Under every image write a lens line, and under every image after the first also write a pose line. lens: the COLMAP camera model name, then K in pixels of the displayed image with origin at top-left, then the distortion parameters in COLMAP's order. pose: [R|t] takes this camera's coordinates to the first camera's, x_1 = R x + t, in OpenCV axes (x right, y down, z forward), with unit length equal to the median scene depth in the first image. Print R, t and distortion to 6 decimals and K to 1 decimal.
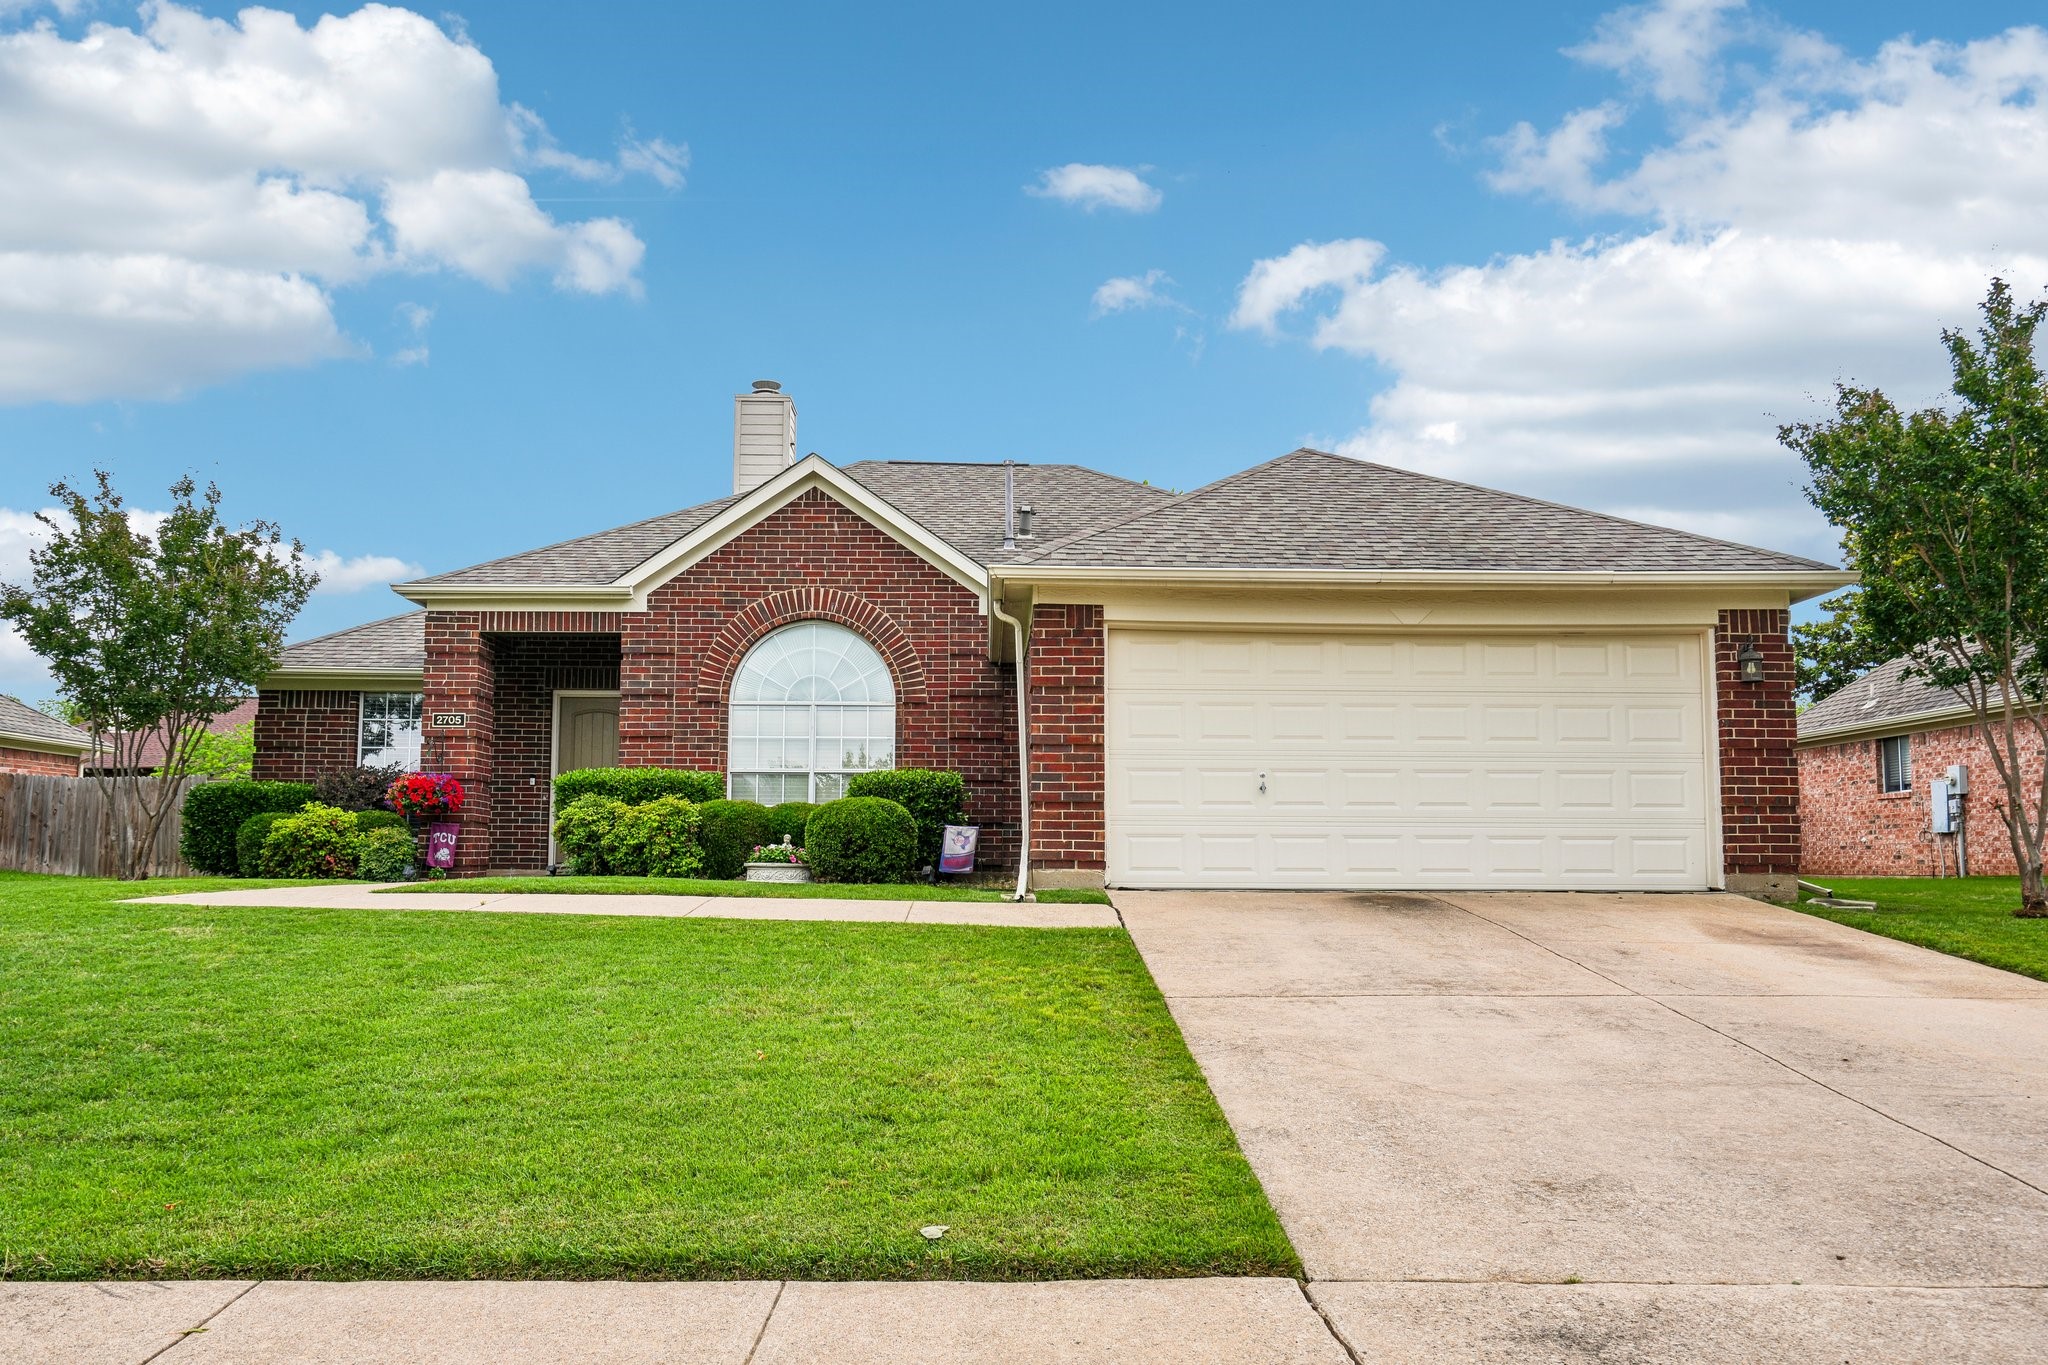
lens RADIAL K [[1559.5, 0, 1018.5], [0, 1559.5, 732.6], [0, 0, 1]] dist [-0.000108, -0.000325]
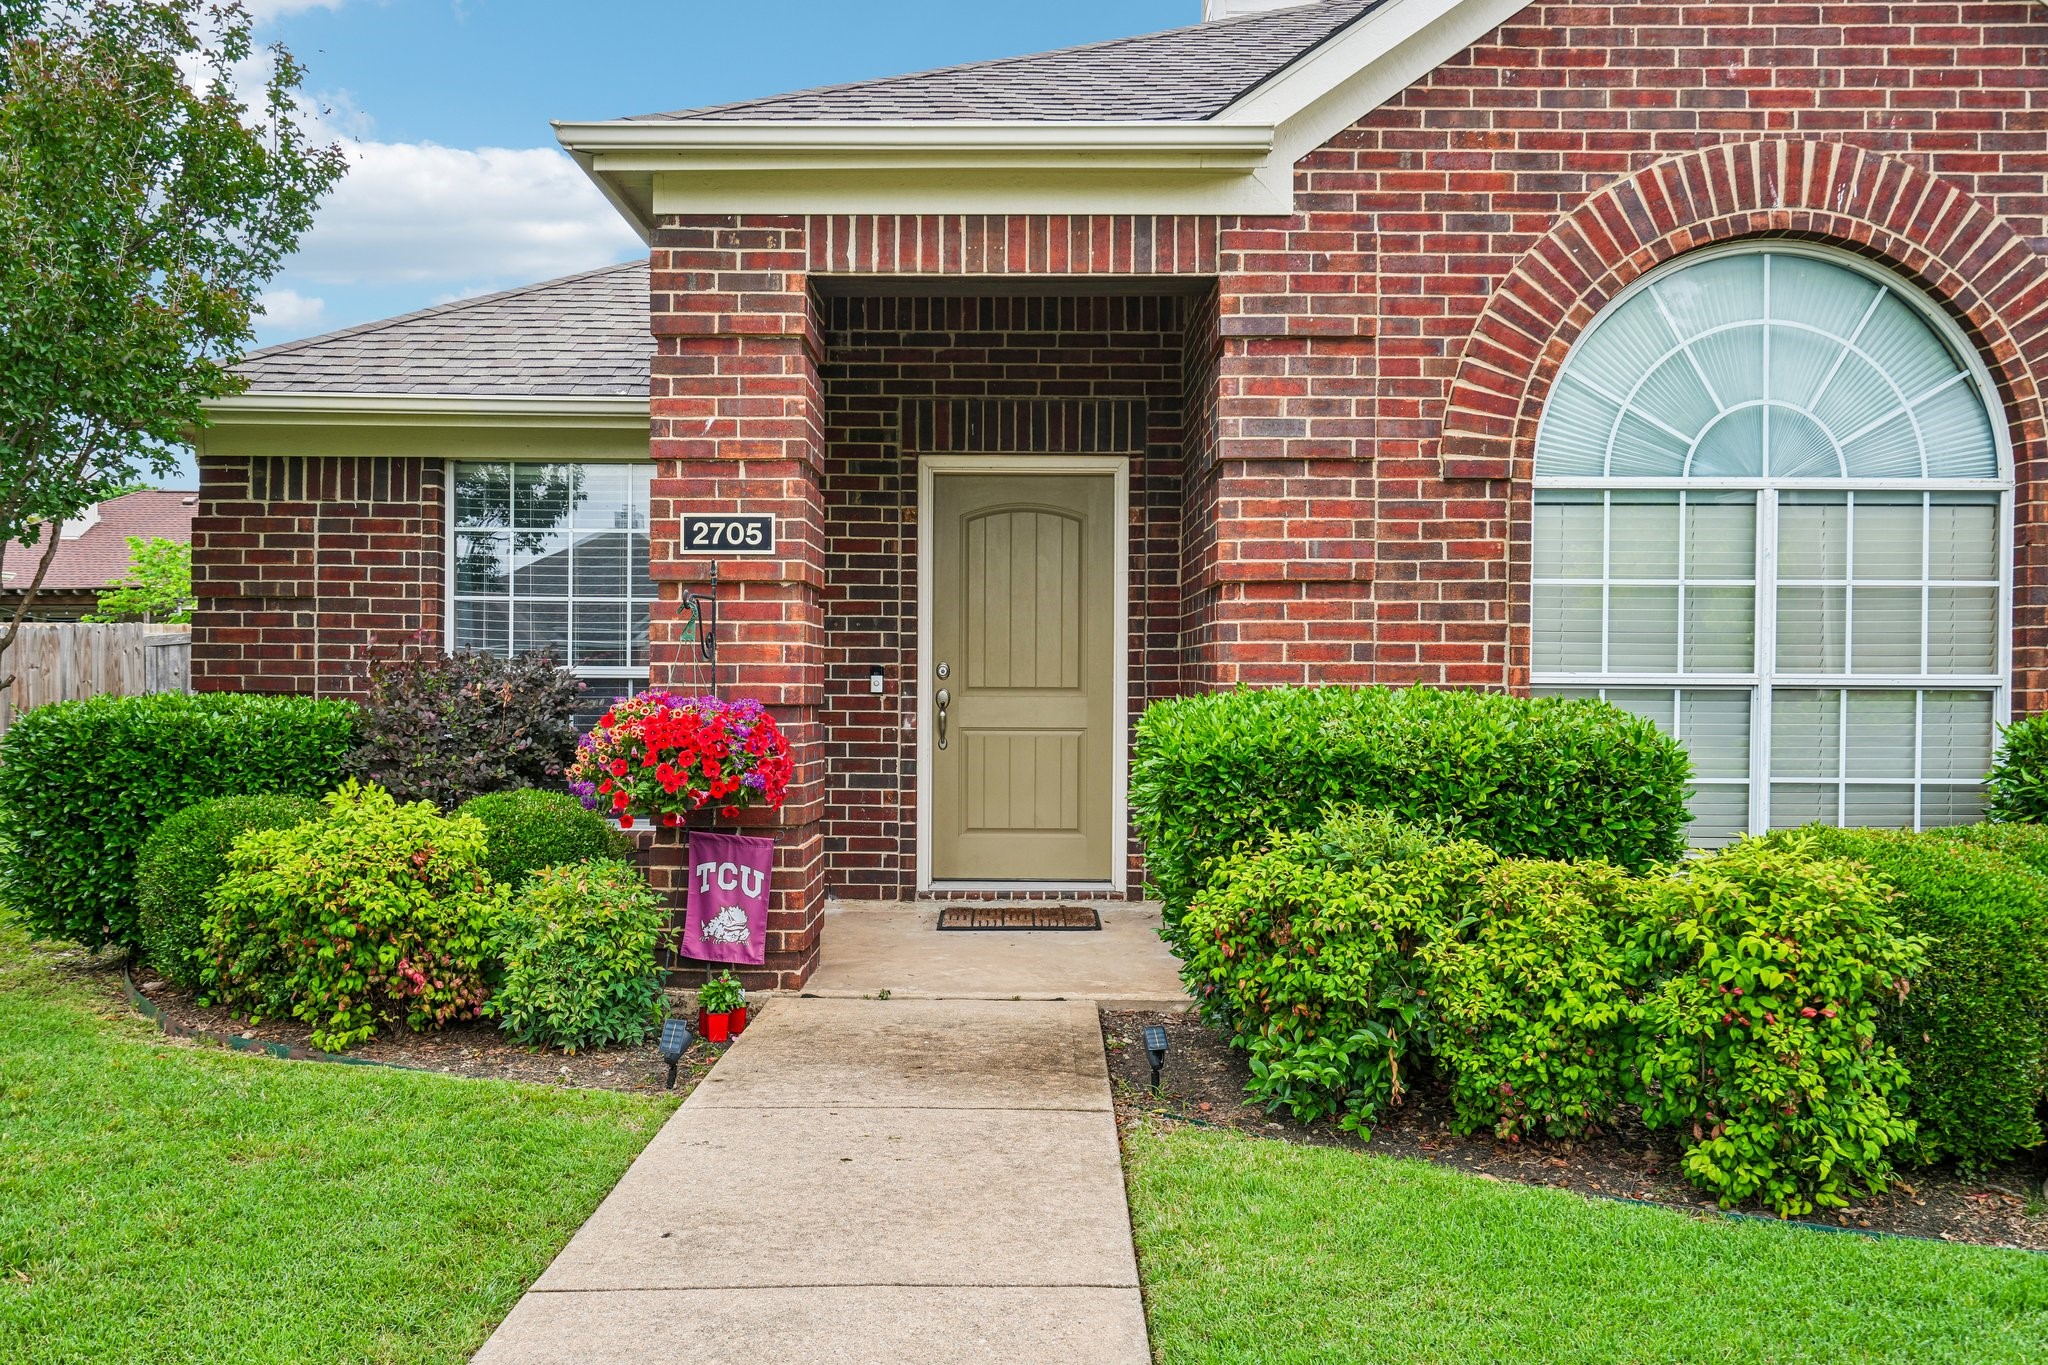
lens RADIAL K [[1667.2, 0, 1014.5], [0, 1667.2, 706.9], [0, 0, 1]] dist [0.004769, -0.002863]
pose [[0.999511, 0.003073, -0.031127, -0.288561], [0.000162, 0.994642, 0.103381, -0.008083], [0.031278, -0.103335, 0.994155, 0.627480]]
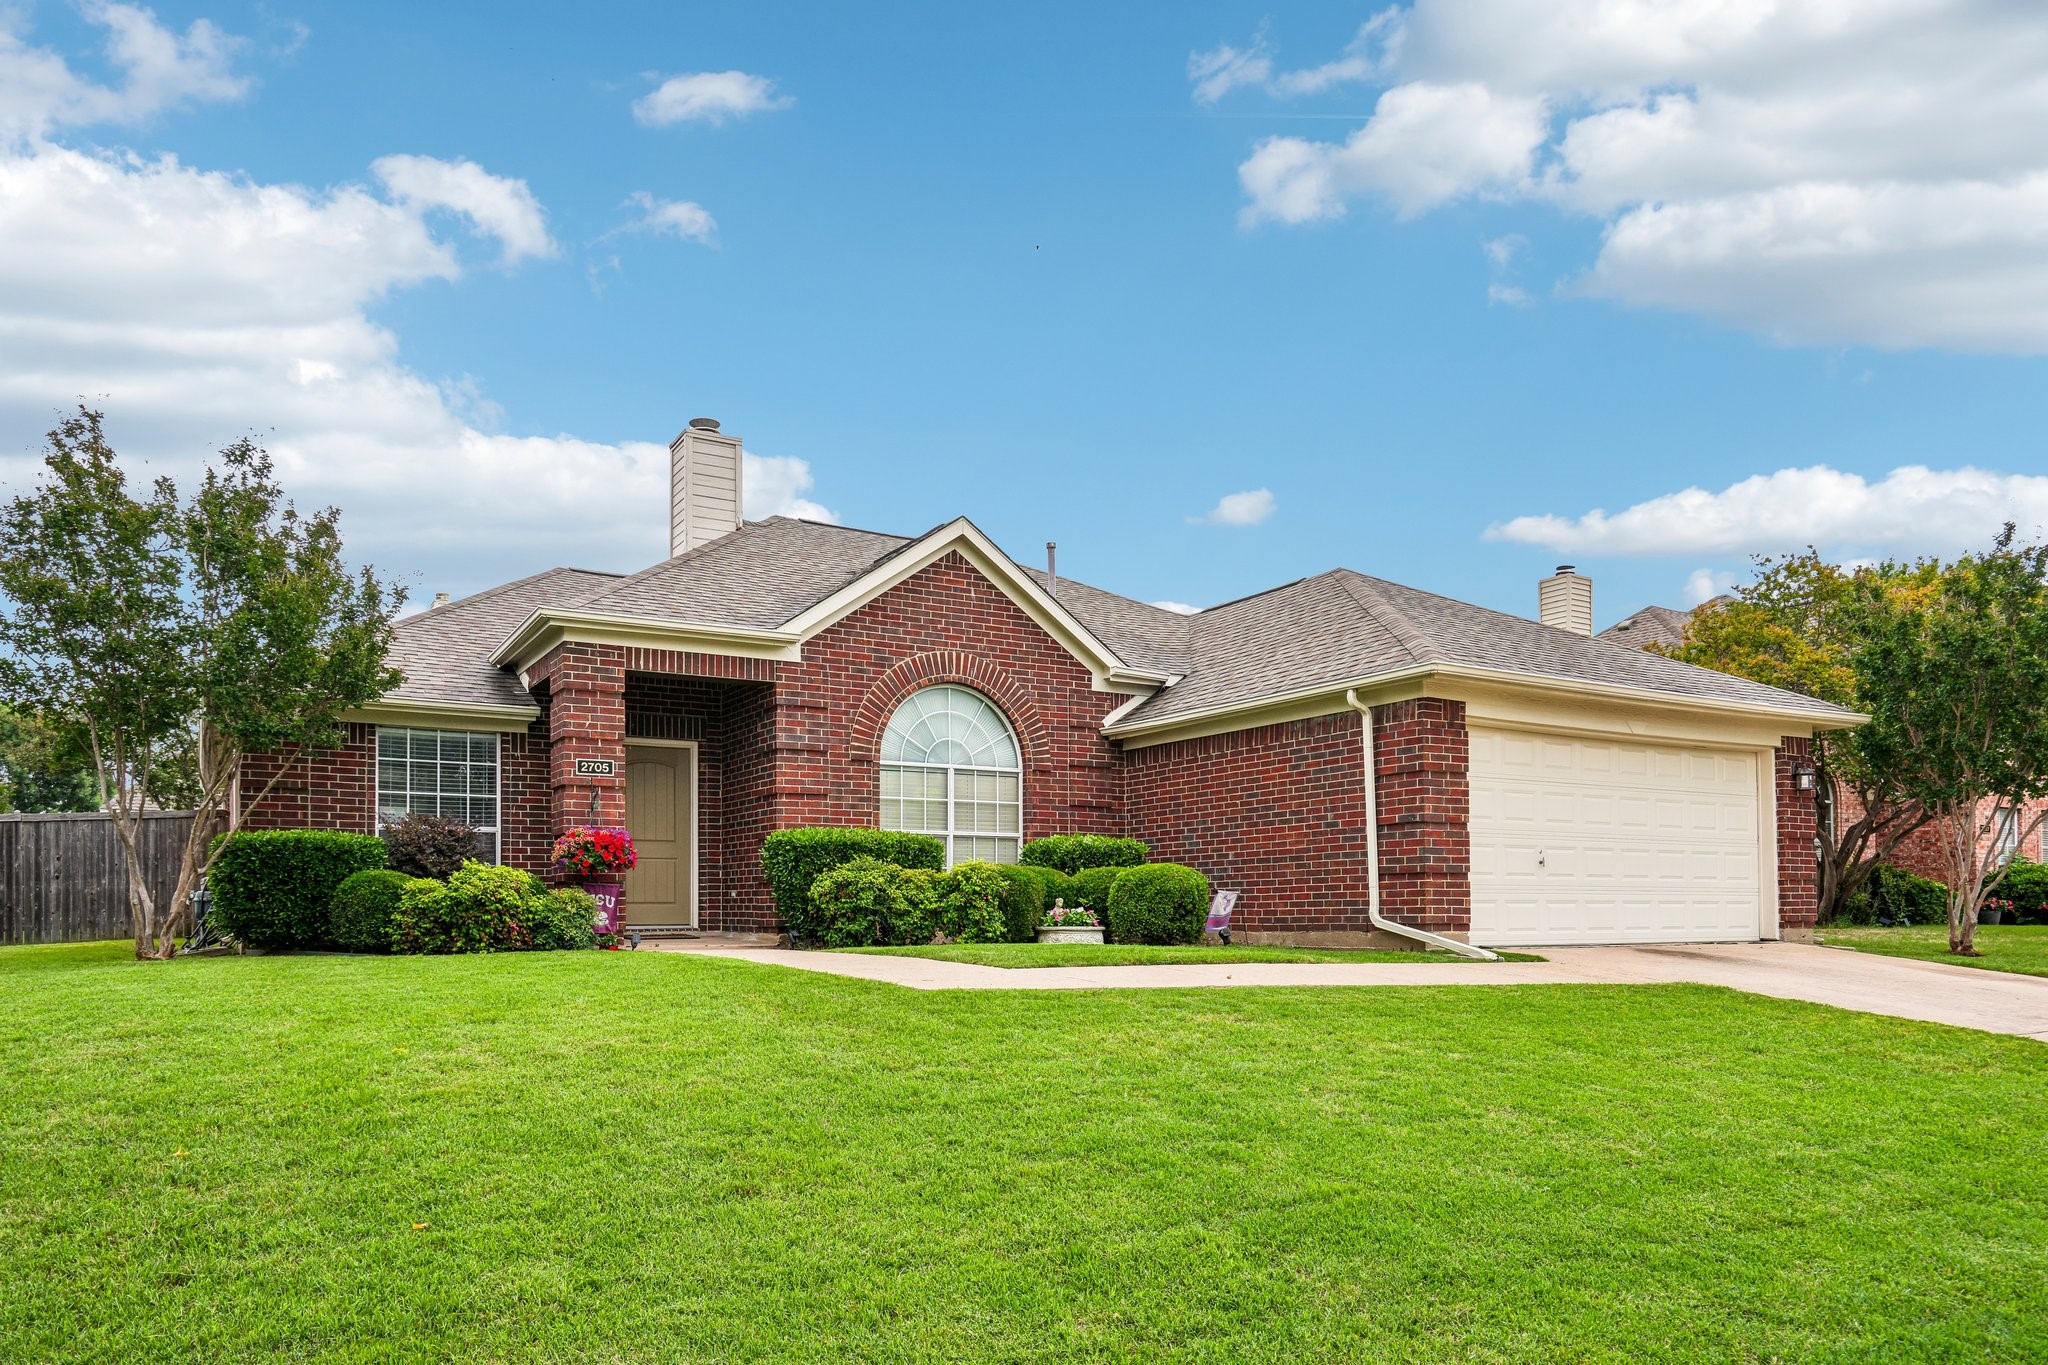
lens RADIAL K [[1369.1, 0, 1016.2], [0, 1369.1, 896.0], [0, 0, 1]] dist [0.000521, 0.001854]
pose [[0.872457, -0.000859, 0.488689, -0.533672], [-0.036659, 0.997066, 0.067200, 0.003735], [-0.487313, -0.076544, 0.869866, 0.200036]]
